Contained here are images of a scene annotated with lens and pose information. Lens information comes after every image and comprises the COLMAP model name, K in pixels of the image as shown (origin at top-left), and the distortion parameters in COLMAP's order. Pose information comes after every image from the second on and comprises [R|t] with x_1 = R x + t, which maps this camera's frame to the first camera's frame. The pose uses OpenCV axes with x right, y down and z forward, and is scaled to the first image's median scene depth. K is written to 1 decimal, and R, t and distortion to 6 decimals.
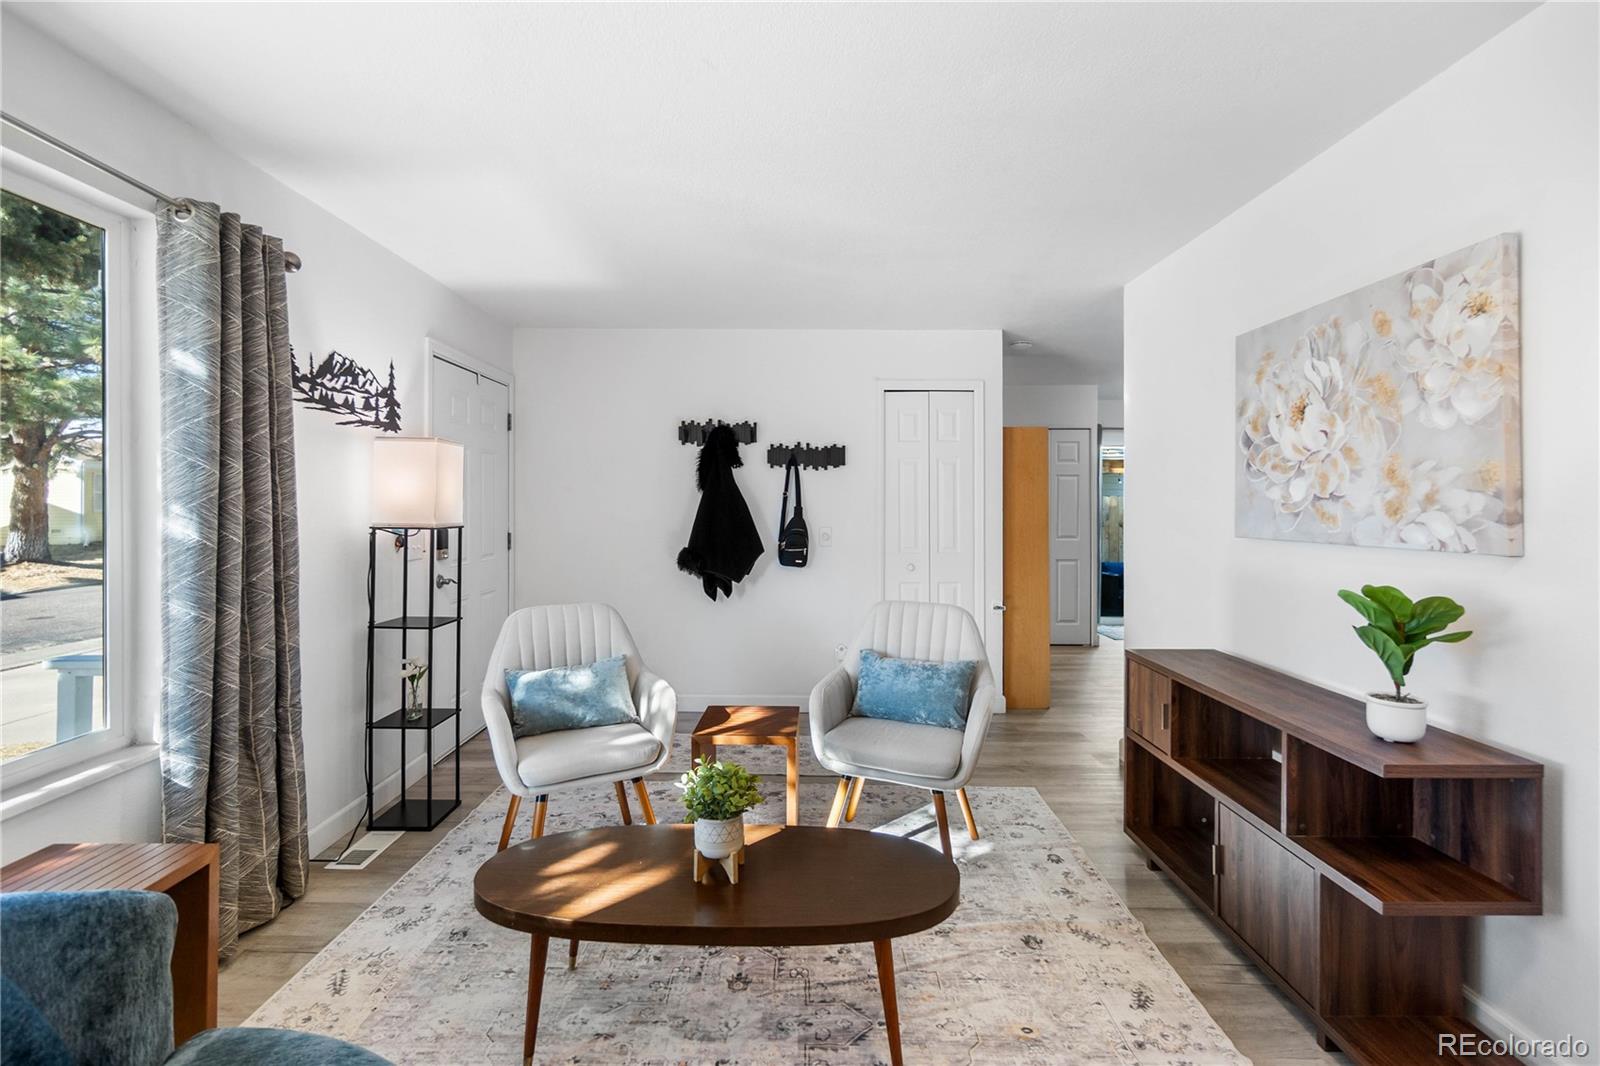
lens RADIAL K [[706.6, 0, 800.4], [0, 706.6, 499.0], [0, 0, 1]] dist [-0.001000, 0.000319]
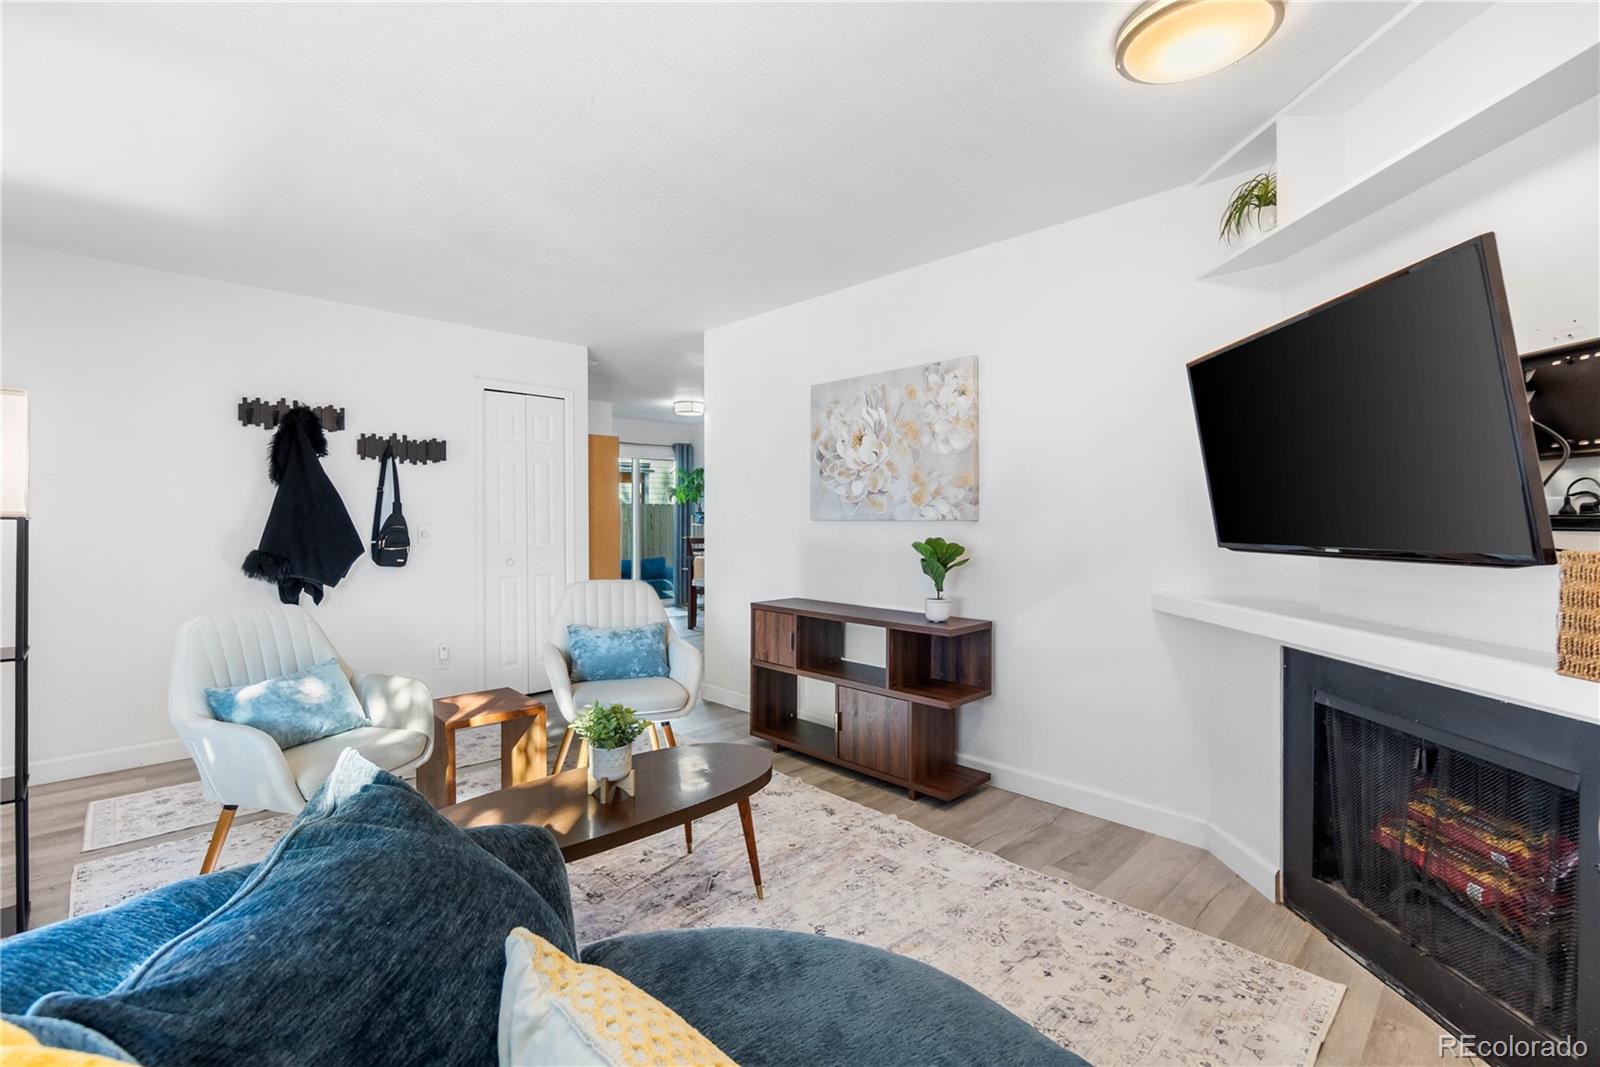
lens RADIAL K [[696.5, 0, 761.5], [0, 696.5, 518.7], [0, 0, 1]] dist [0.002023, 0.000418]
pose [[0.735495, -0.005502, 0.677508, -0.556216], [-0.003343, 0.999925, 0.011748, 0.040833], [-0.677522, -0.010906, 0.735421, -0.015984]]
